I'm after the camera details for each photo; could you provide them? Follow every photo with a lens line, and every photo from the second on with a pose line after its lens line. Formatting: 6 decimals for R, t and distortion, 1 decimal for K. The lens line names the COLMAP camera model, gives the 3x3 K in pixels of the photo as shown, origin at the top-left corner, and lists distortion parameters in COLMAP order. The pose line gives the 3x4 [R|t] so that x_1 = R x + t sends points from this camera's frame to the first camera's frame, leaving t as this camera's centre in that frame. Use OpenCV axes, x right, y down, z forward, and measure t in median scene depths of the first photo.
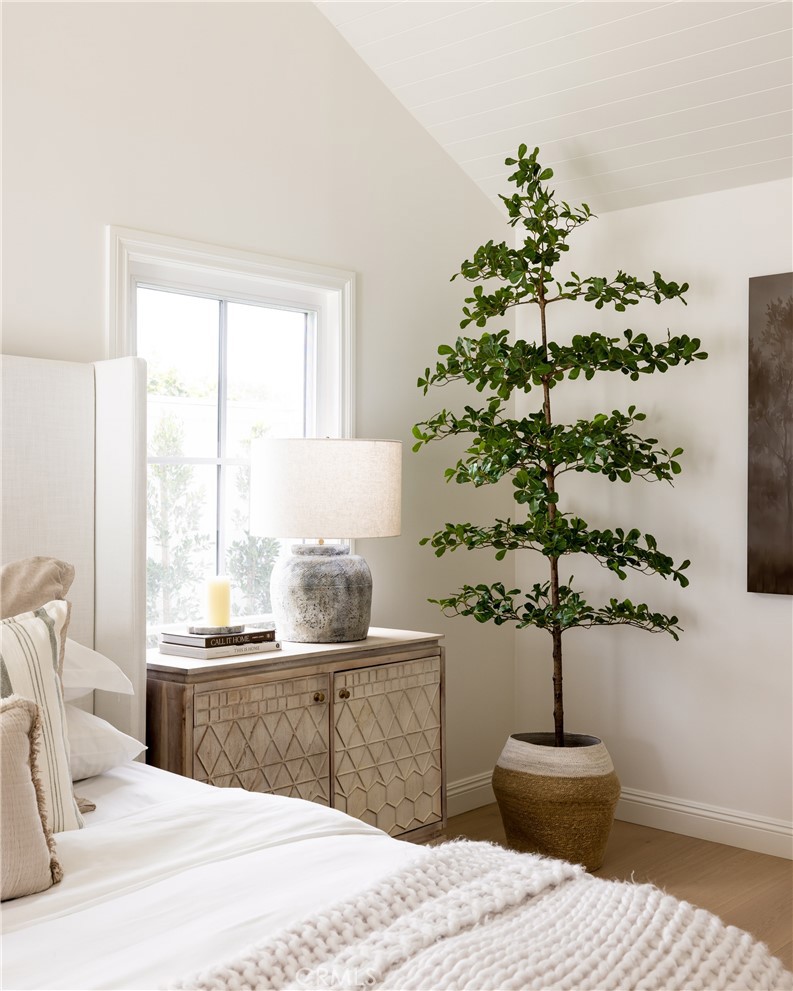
lens RADIAL K [[1144.0, 0, 397.1], [0, 1144.0, 494.3], [0, 0, 1]] dist [-0.008873, 0.000000]
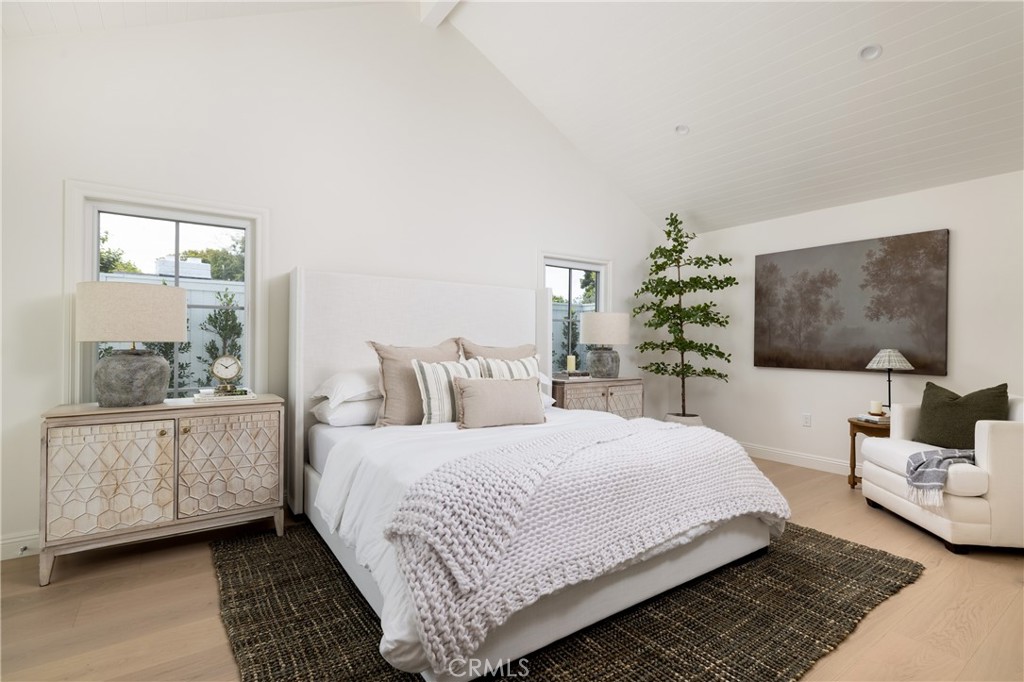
lens RADIAL K [[490.5, 0, 509.8], [0, 490.5, 342.4], [0, 0, 1]] dist [-0.012838, 0.001805]
pose [[0.977365, 0.005175, -0.211499, -0.029738], [-0.006610, 0.999960, -0.006076, 0.038036], [0.211459, 0.007337, 0.977359, -0.320373]]
